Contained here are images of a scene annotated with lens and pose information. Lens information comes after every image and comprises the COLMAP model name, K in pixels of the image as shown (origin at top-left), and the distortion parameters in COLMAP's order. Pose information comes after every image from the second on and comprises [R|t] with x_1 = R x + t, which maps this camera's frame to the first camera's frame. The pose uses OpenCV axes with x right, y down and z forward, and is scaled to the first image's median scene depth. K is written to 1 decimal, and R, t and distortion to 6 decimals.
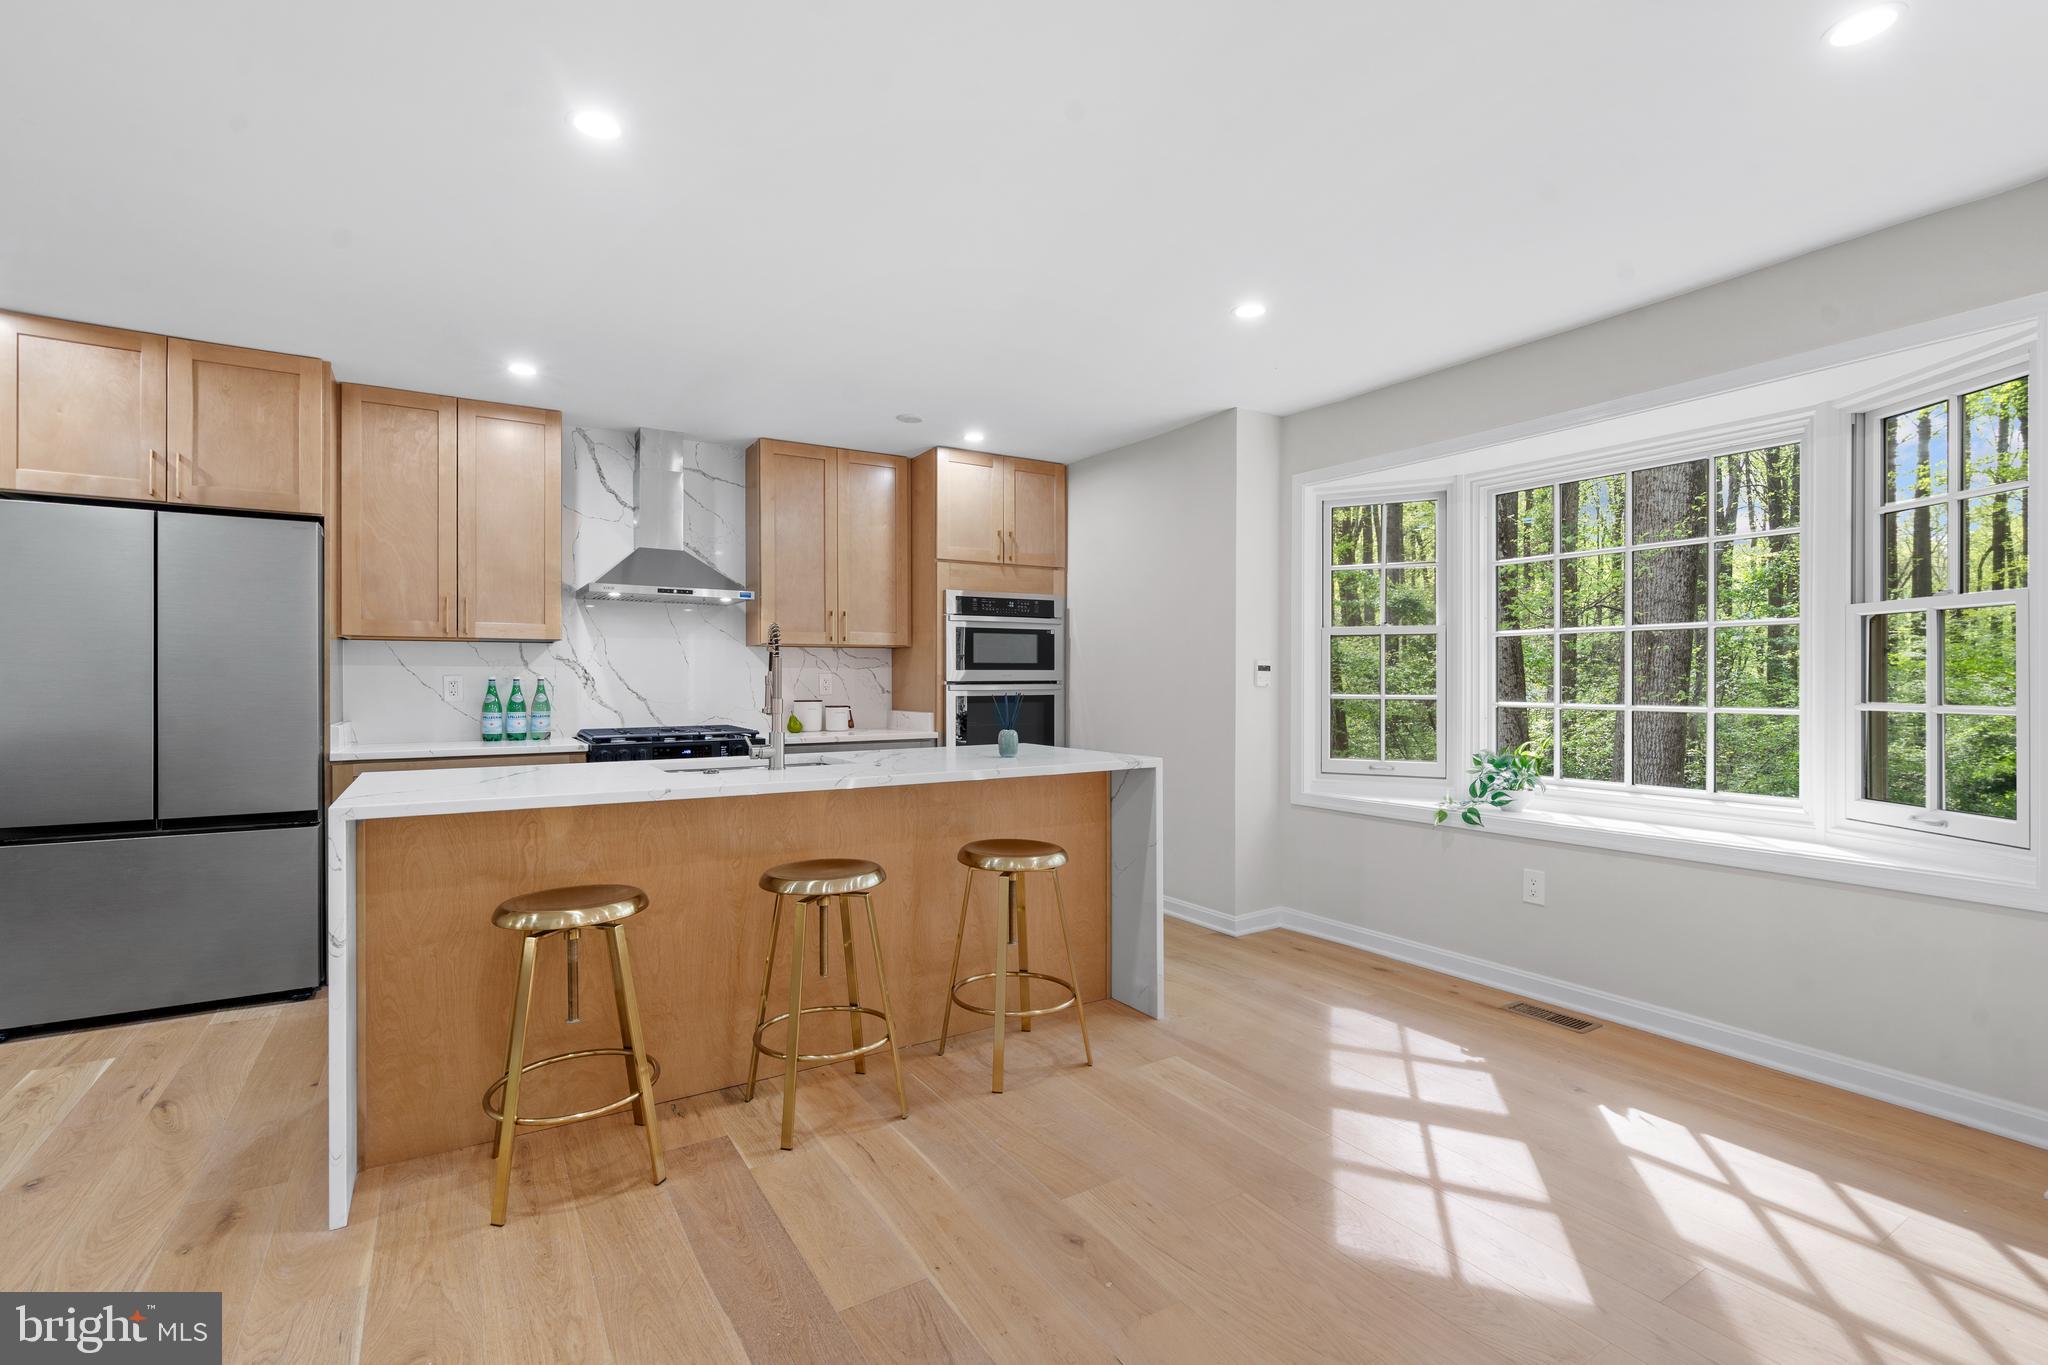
lens RADIAL K [[933.0, 0, 1012.7], [0, 933.0, 678.4], [0, 0, 1]] dist [0.001142, 0.000010]
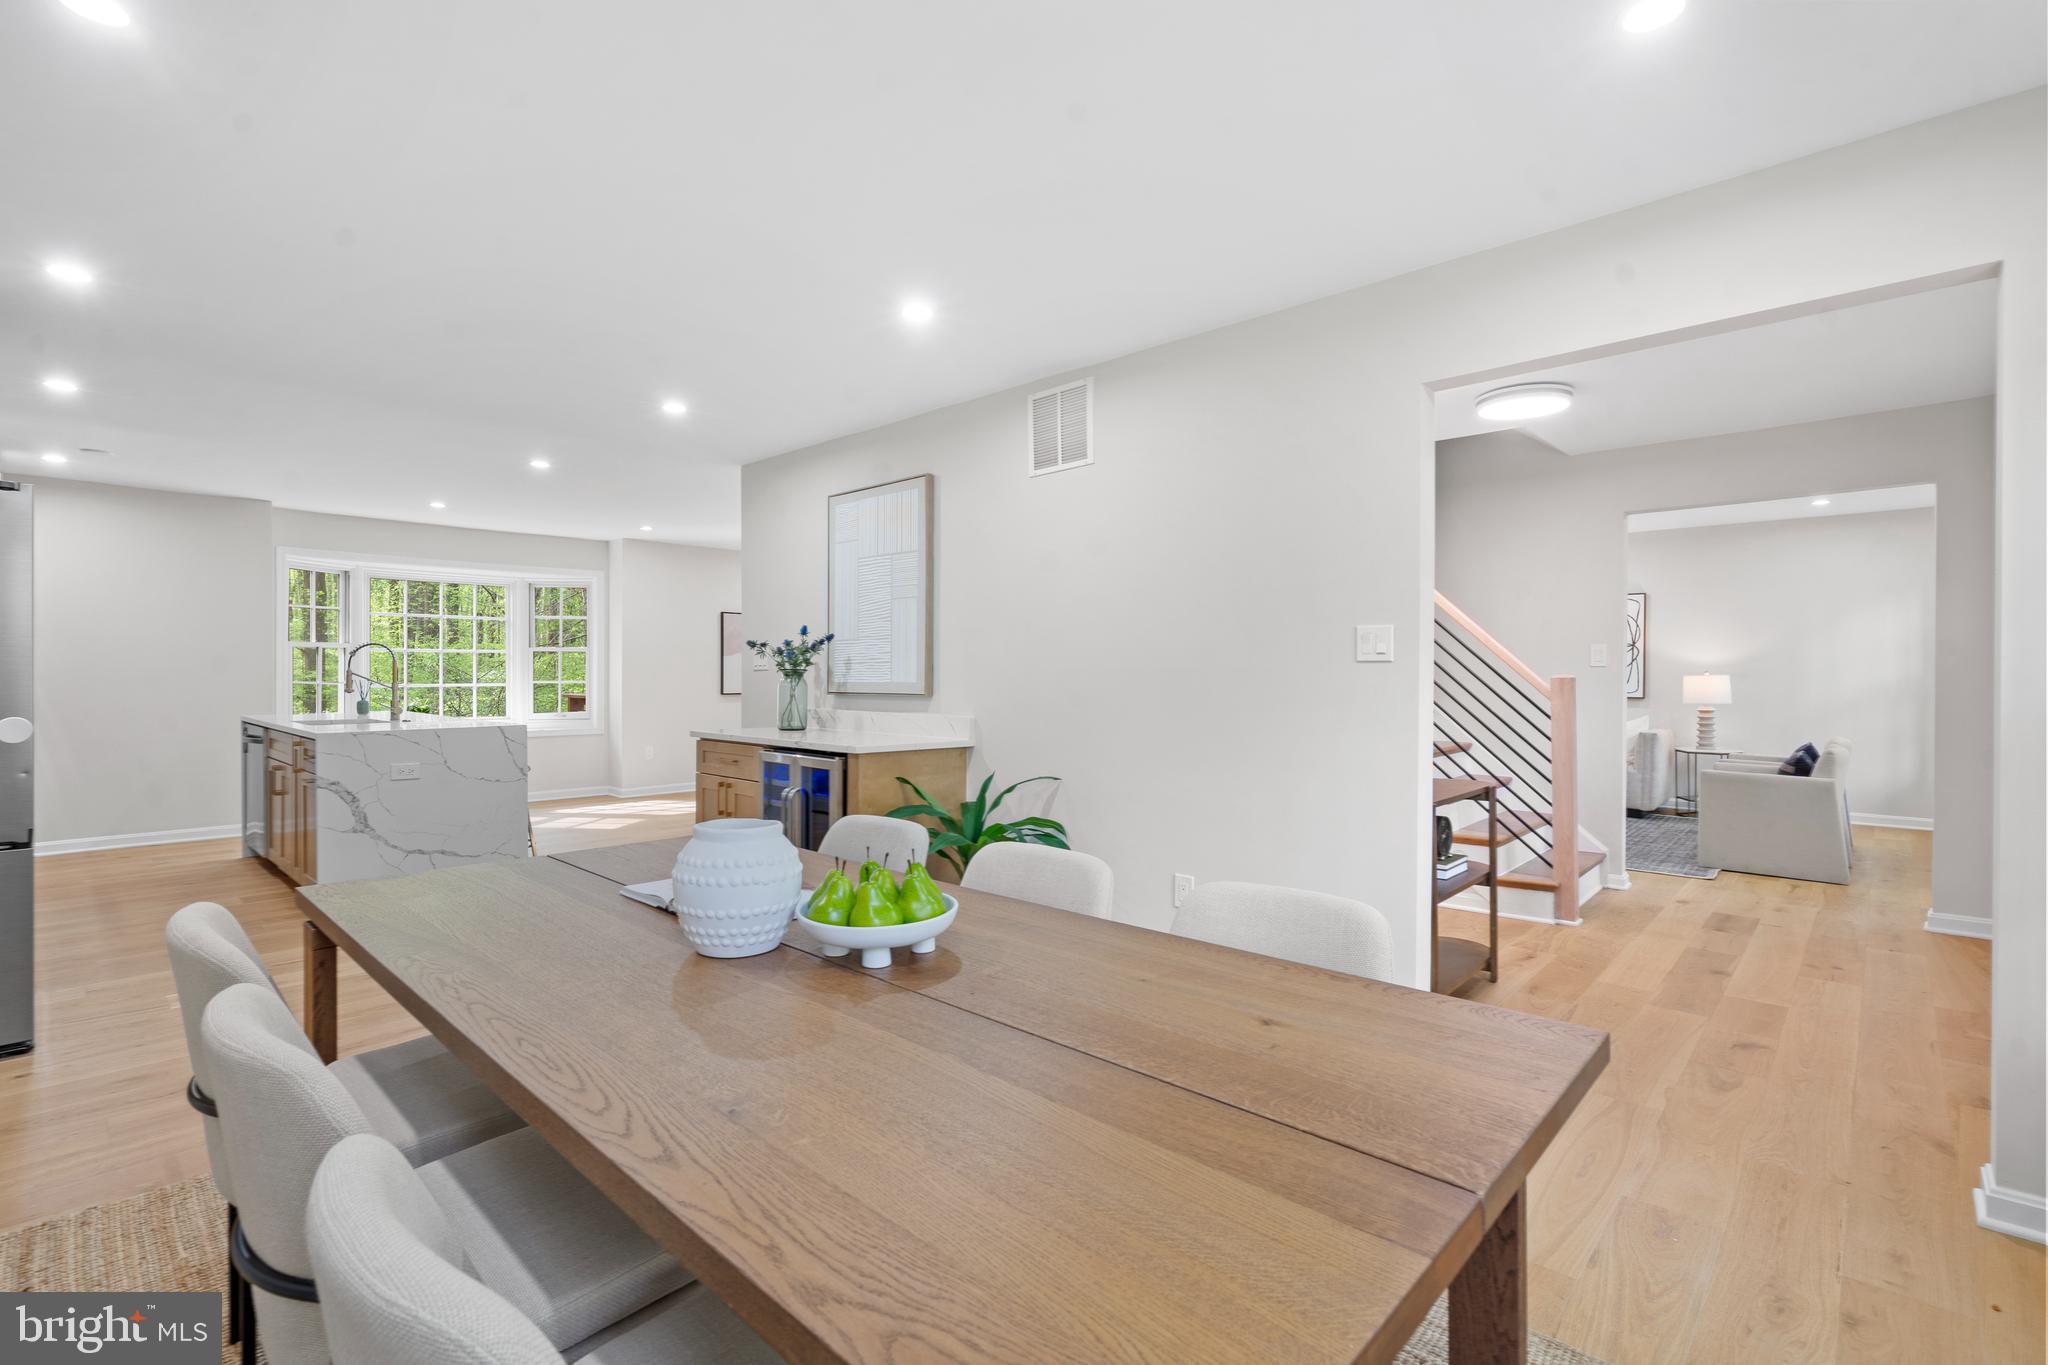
lens RADIAL K [[929.1, 0, 1013.2], [0, 929.1, 676.6], [0, 0, 1]] dist [0.001148, 0.000640]
pose [[-0.258892, -0.005440, 0.965891, -1.399846], [-0.001304, 0.999985, 0.005282, -0.001448], [-0.965906, 0.000108, -0.258895, 0.161853]]
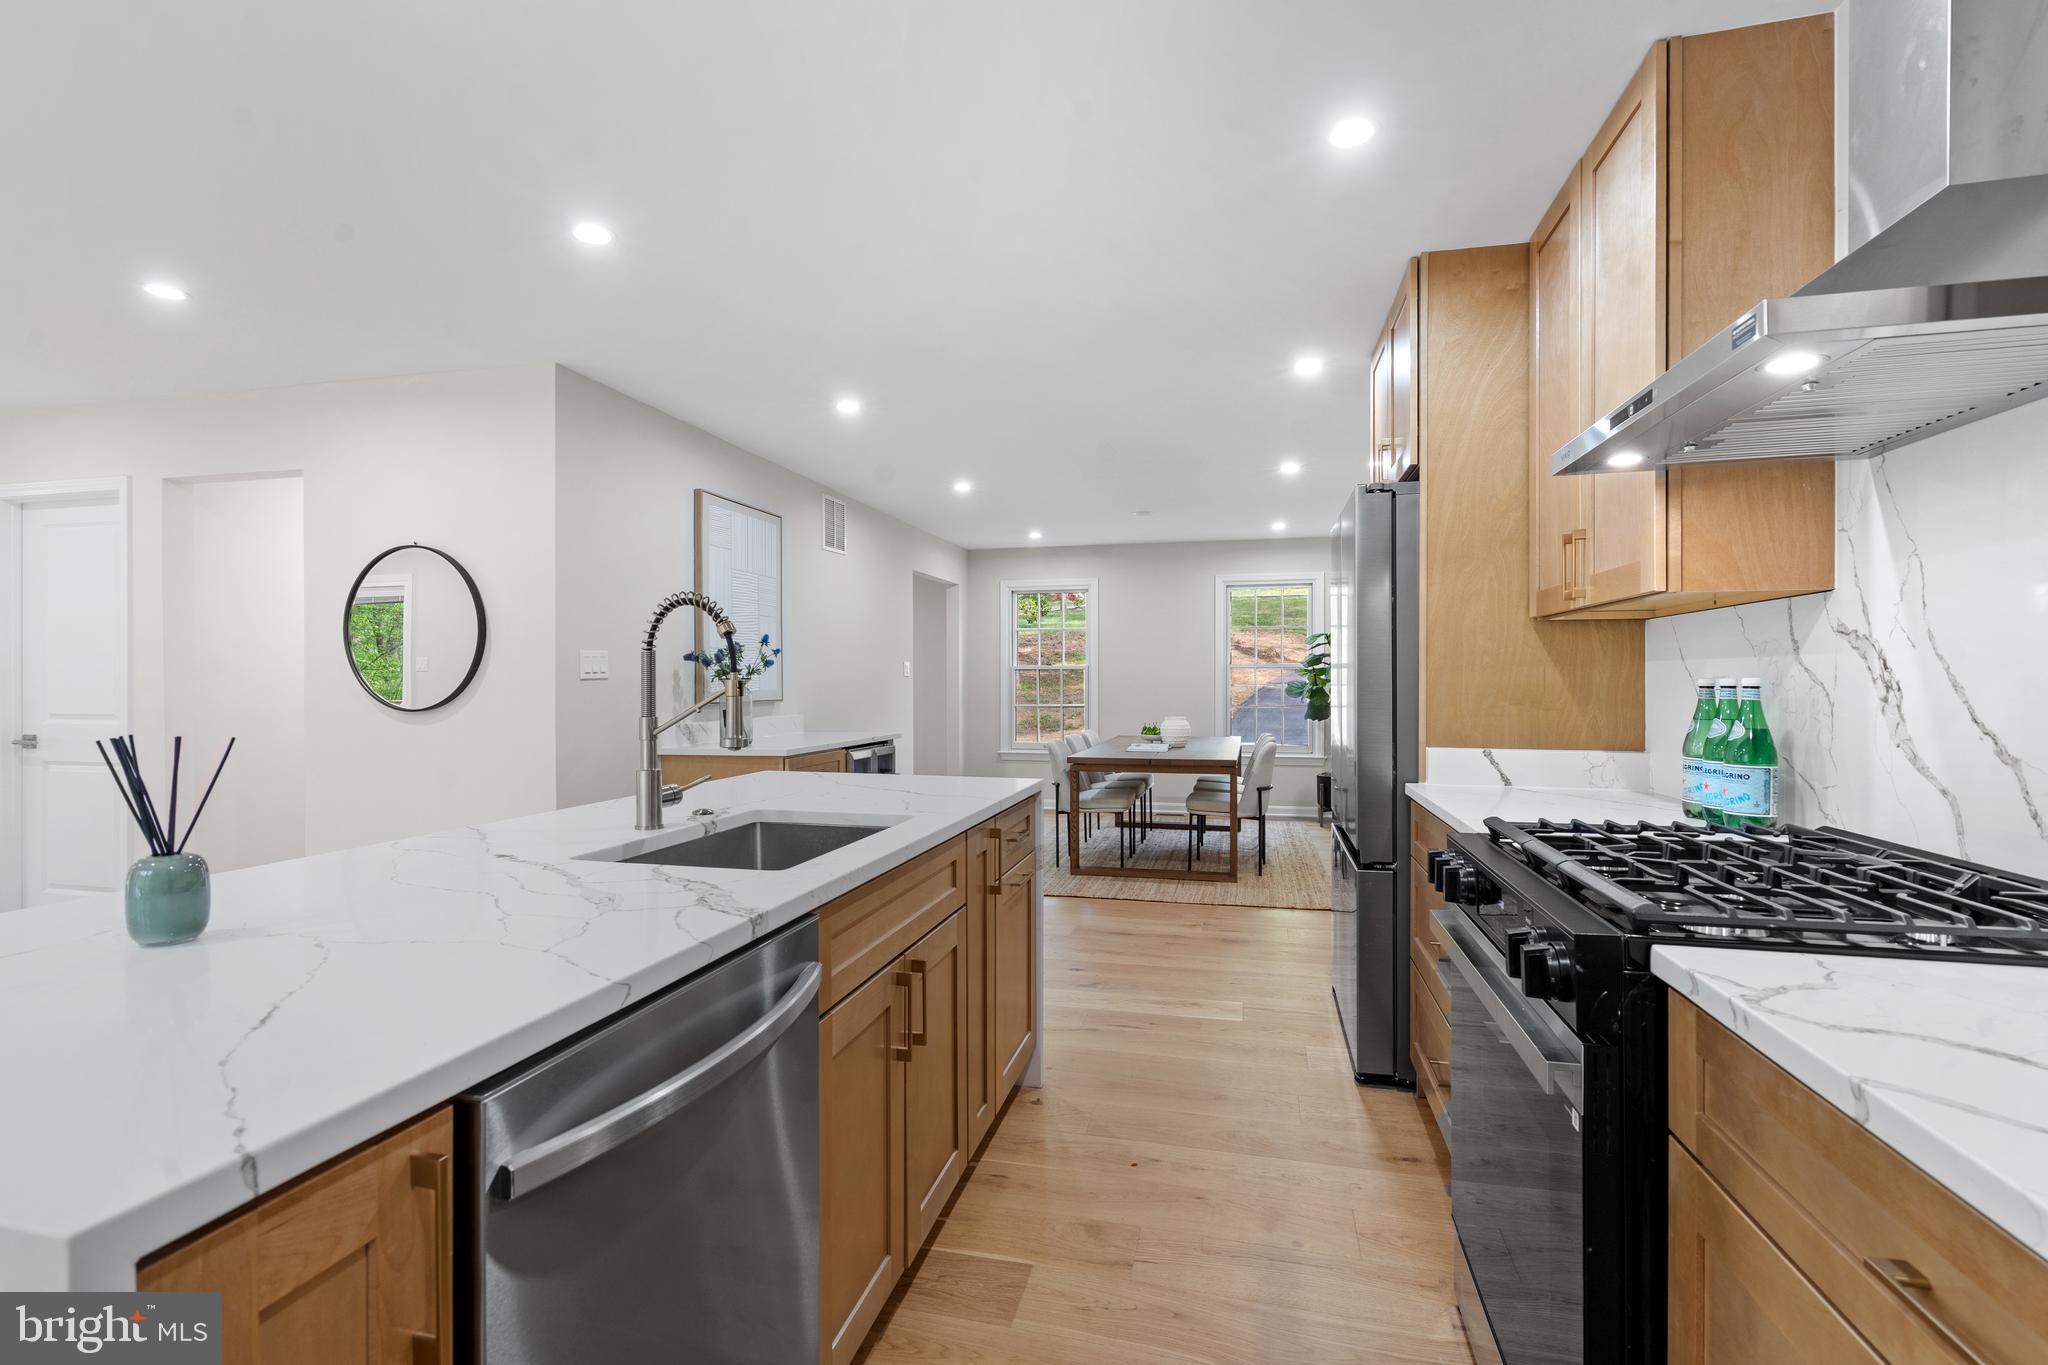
lens RADIAL K [[922.2, 0, 1019.6], [0, 922.2, 677.2], [0, 0, 1]] dist [-0.001895, -0.000193]
pose [[-0.714084, -0.003068, -0.700053, 0.003467], [-0.000570, 0.999993, -0.003801, -0.001220], [0.700060, -0.002315, -0.714080, 0.950700]]
